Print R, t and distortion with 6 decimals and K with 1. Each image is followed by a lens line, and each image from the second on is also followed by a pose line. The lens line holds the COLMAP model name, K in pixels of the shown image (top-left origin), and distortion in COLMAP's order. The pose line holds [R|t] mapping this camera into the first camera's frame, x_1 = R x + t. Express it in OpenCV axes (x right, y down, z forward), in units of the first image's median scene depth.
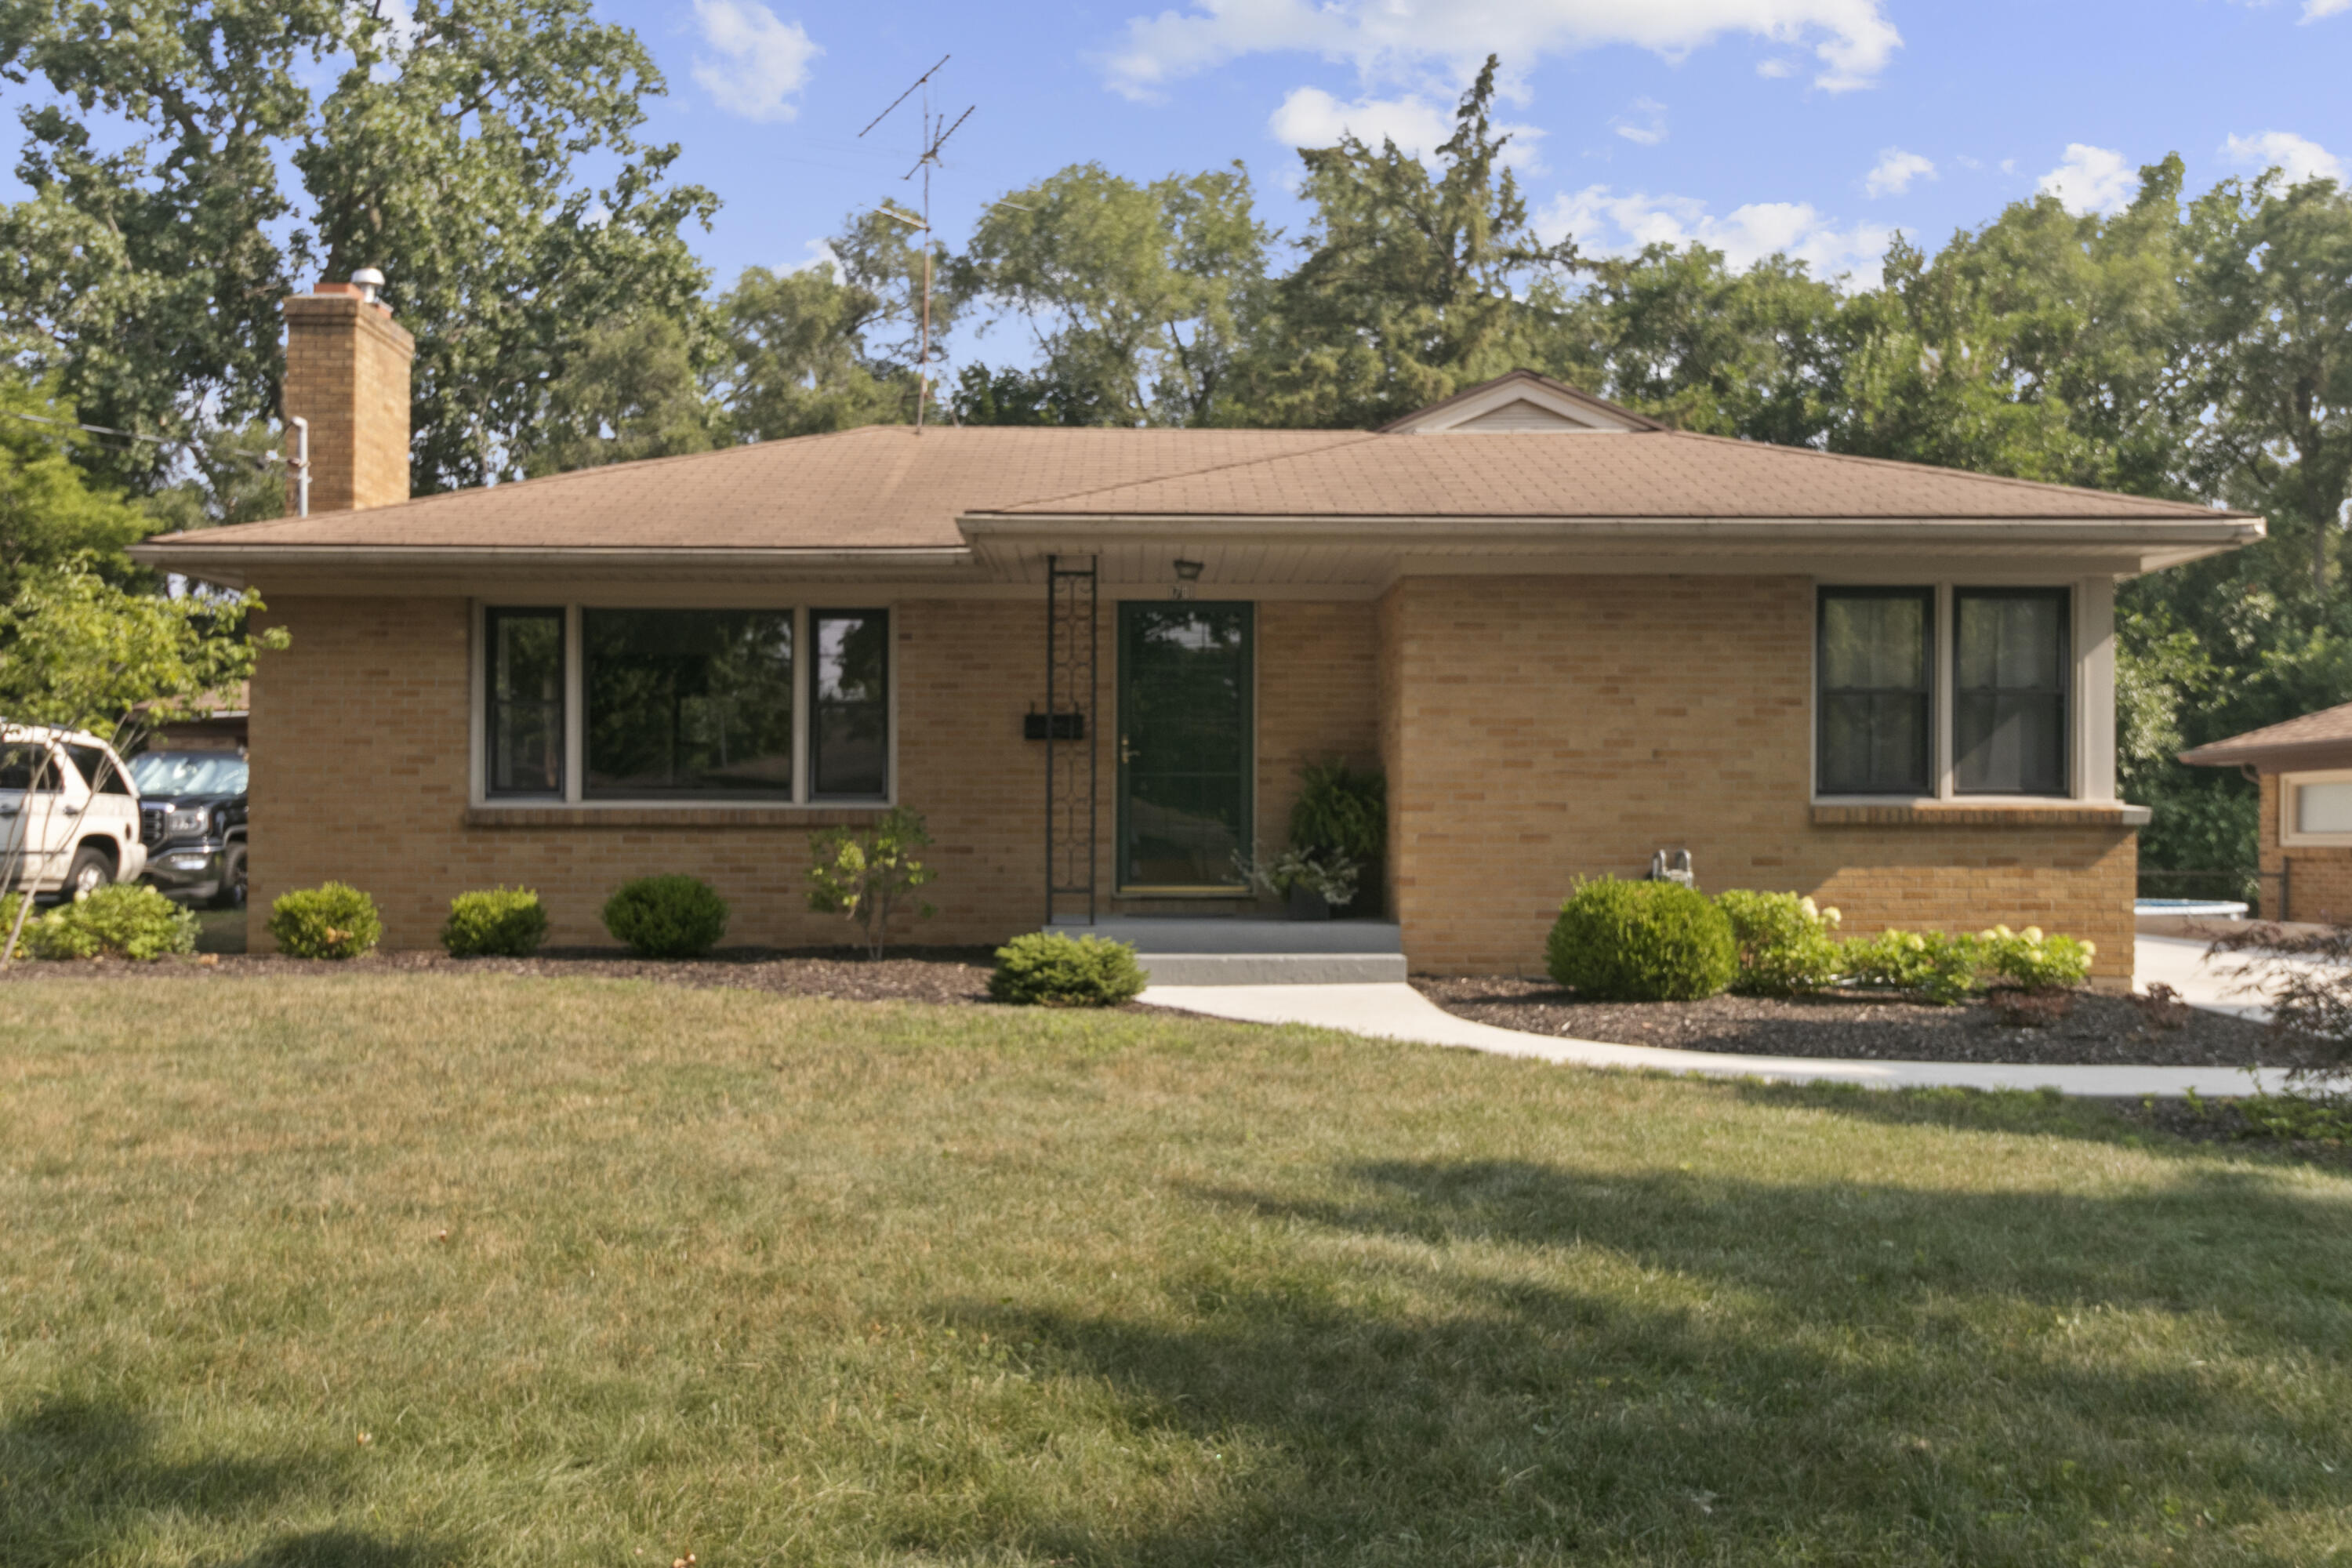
lens RADIAL K [[1850.1, 0, 1206.8], [0, 1850.1, 842.8], [0, 0, 1]] dist [0.009032, 0.006018]
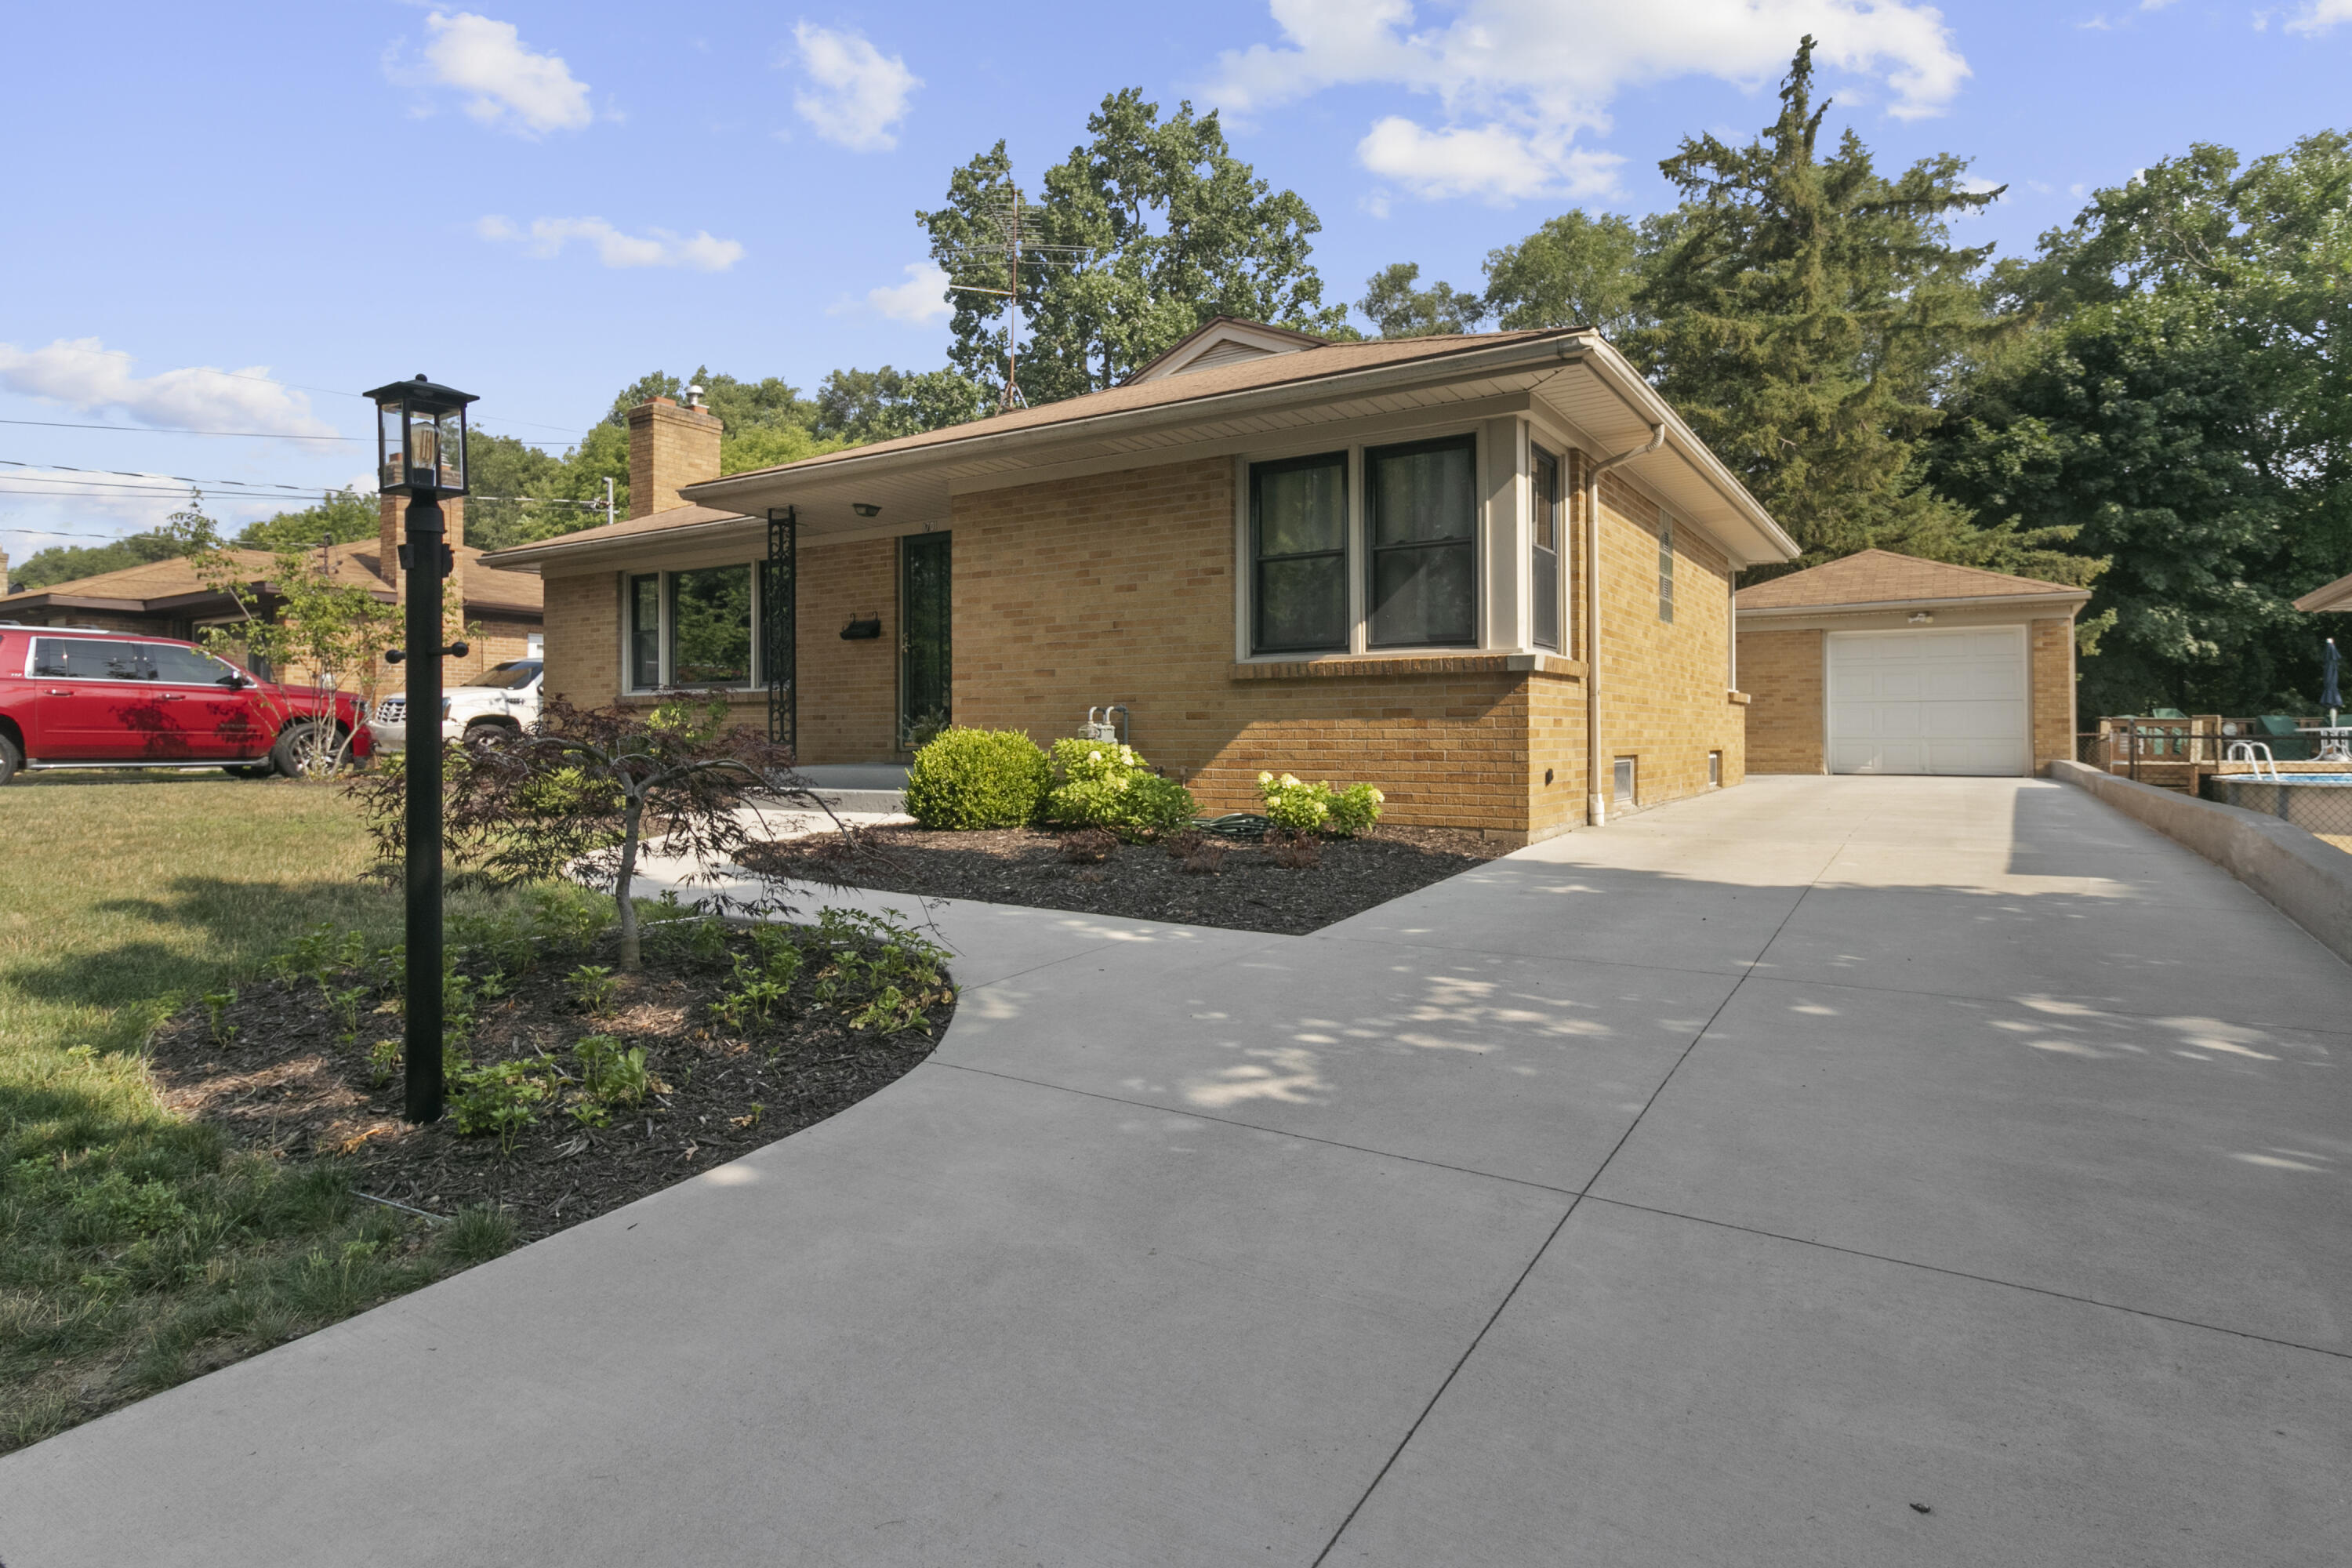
lens RADIAL K [[1253.7, 0, 1172.3], [0, 1253.7, 736.6], [0, 0, 1]] dist [0.002866, -0.021849]
pose [[0.824759, -0.003473, -0.565474, 0.704542], [0.003888, 0.999992, -0.000470, 0.022656], [0.565472, -0.001811, 0.824766, 0.357923]]
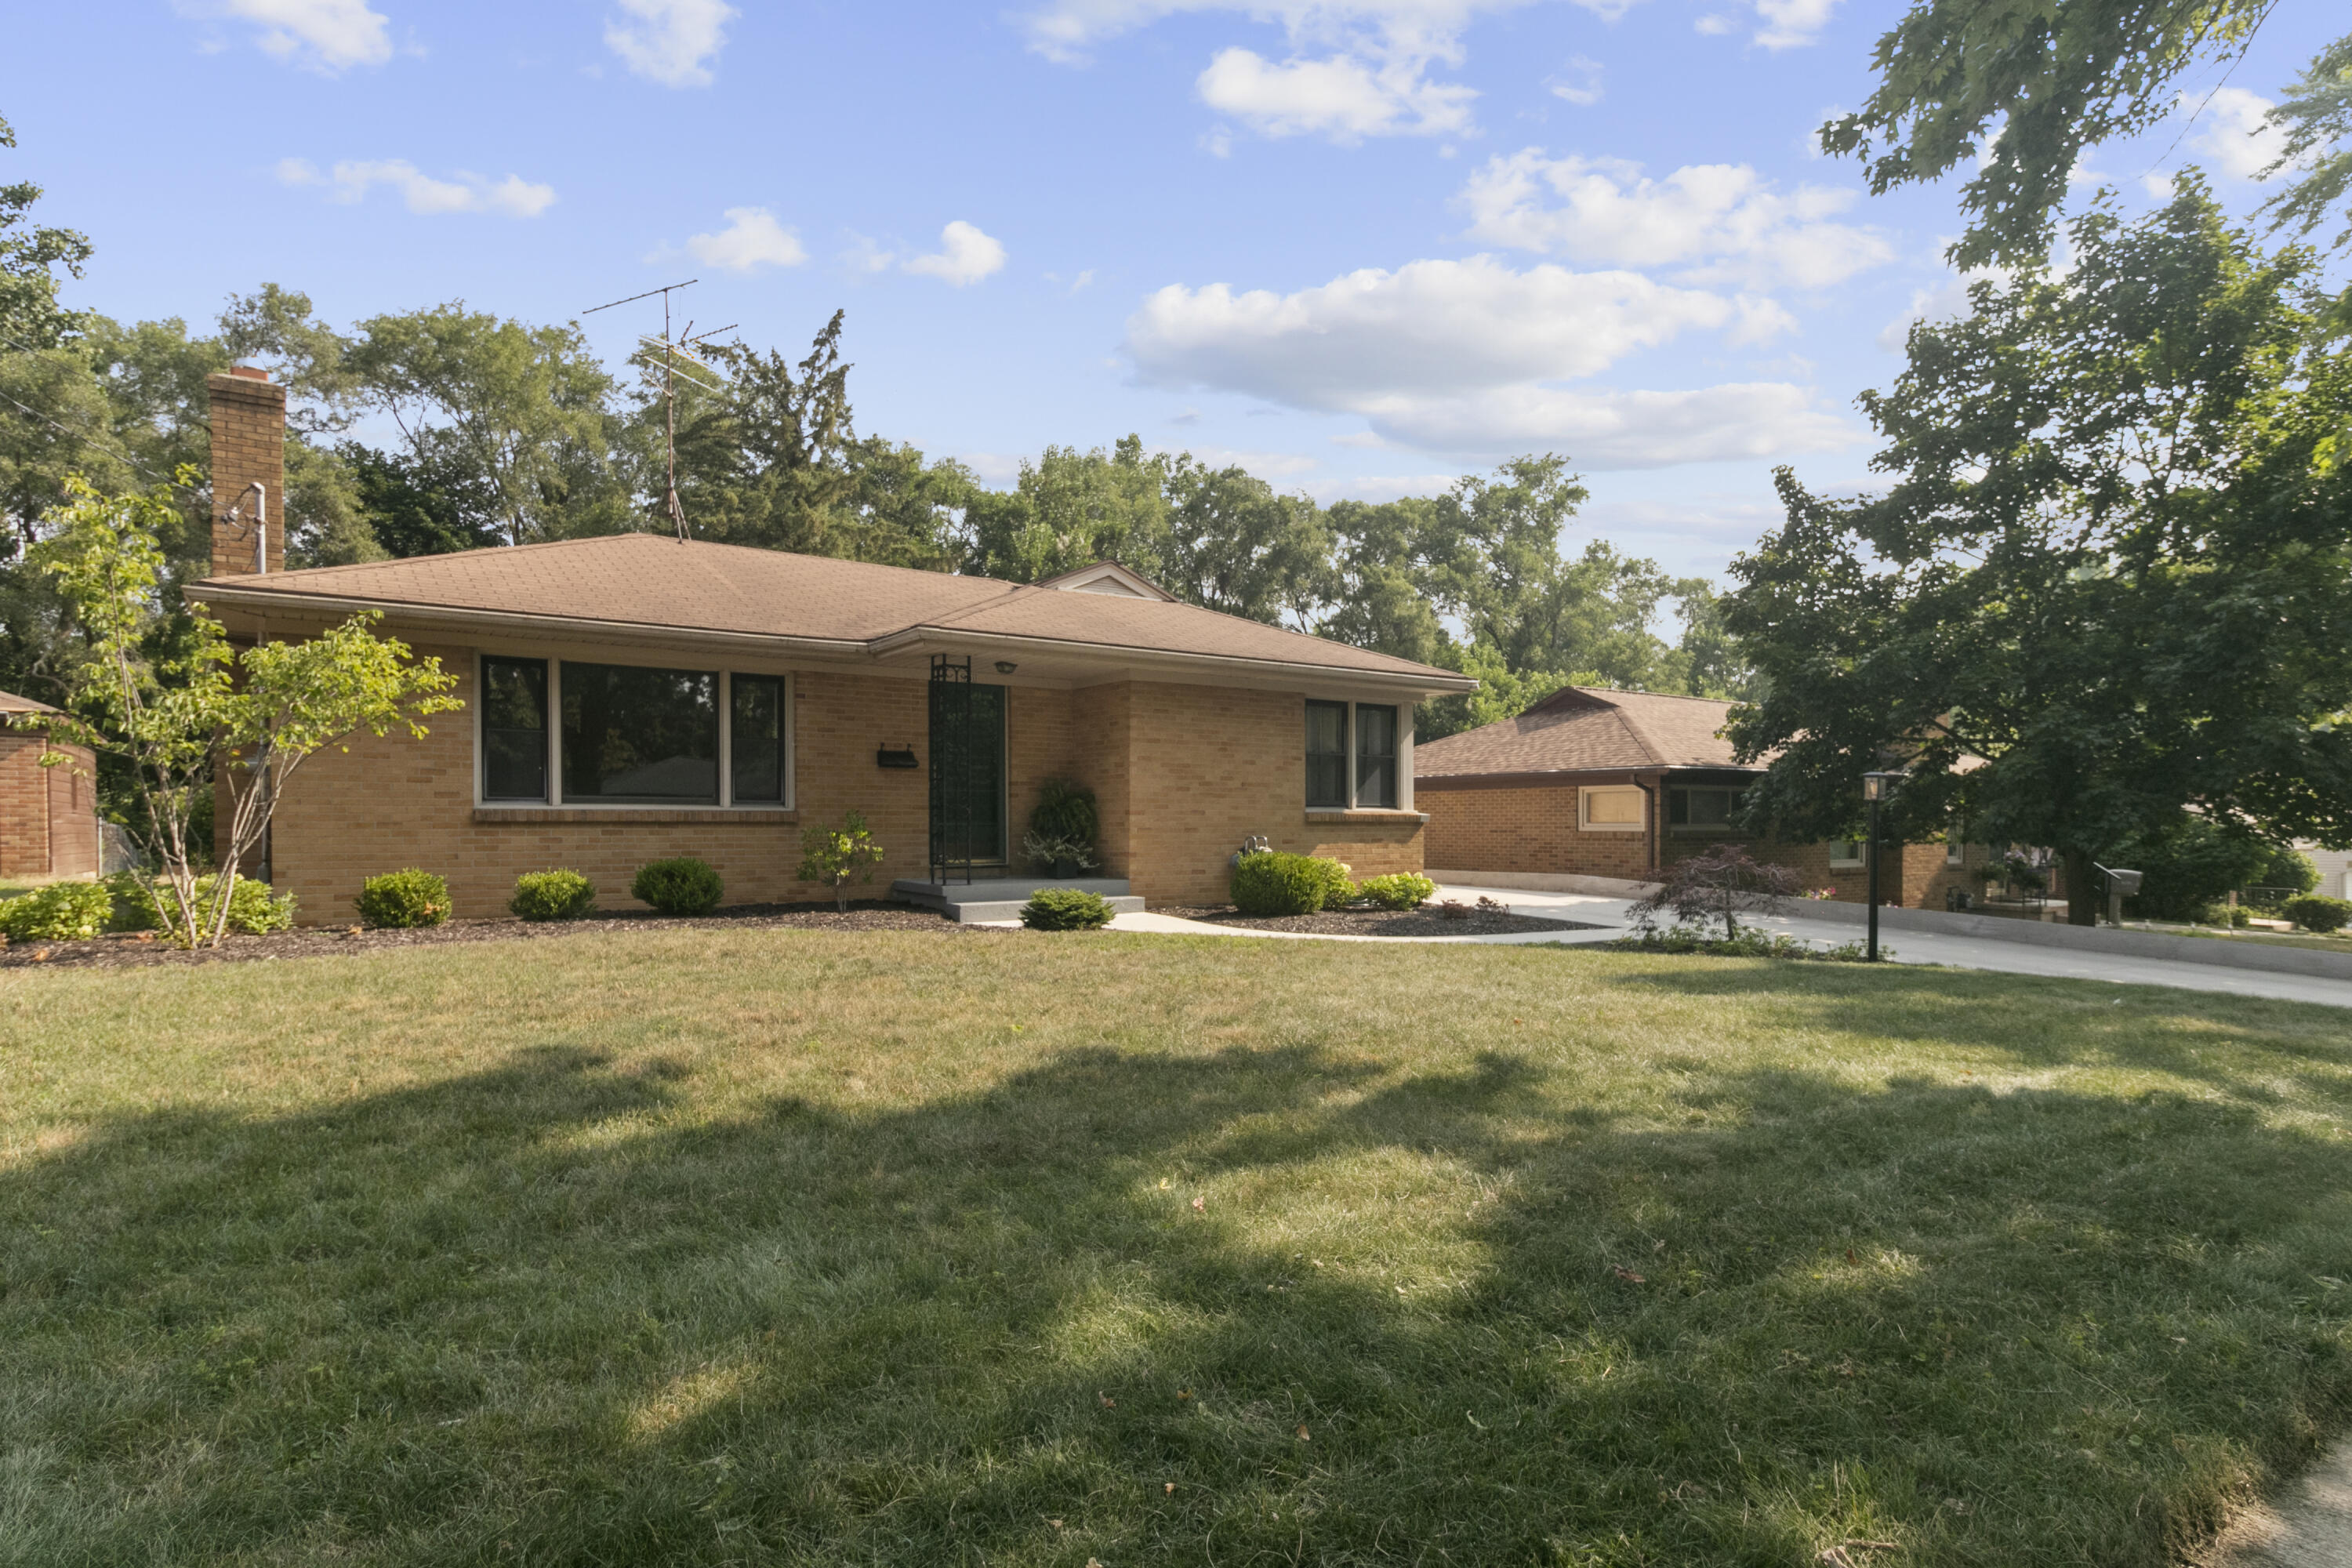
lens RADIAL K [[1243.2, 0, 1172.2], [0, 1243.2, 833.2], [0, 0, 1]] dist [0.008236, 0.003274]
pose [[0.830805, -0.005203, 0.556539, -0.504427], [0.001550, 0.999974, 0.007035, -0.007472], [-0.556562, -0.004982, 0.830791, -0.003885]]
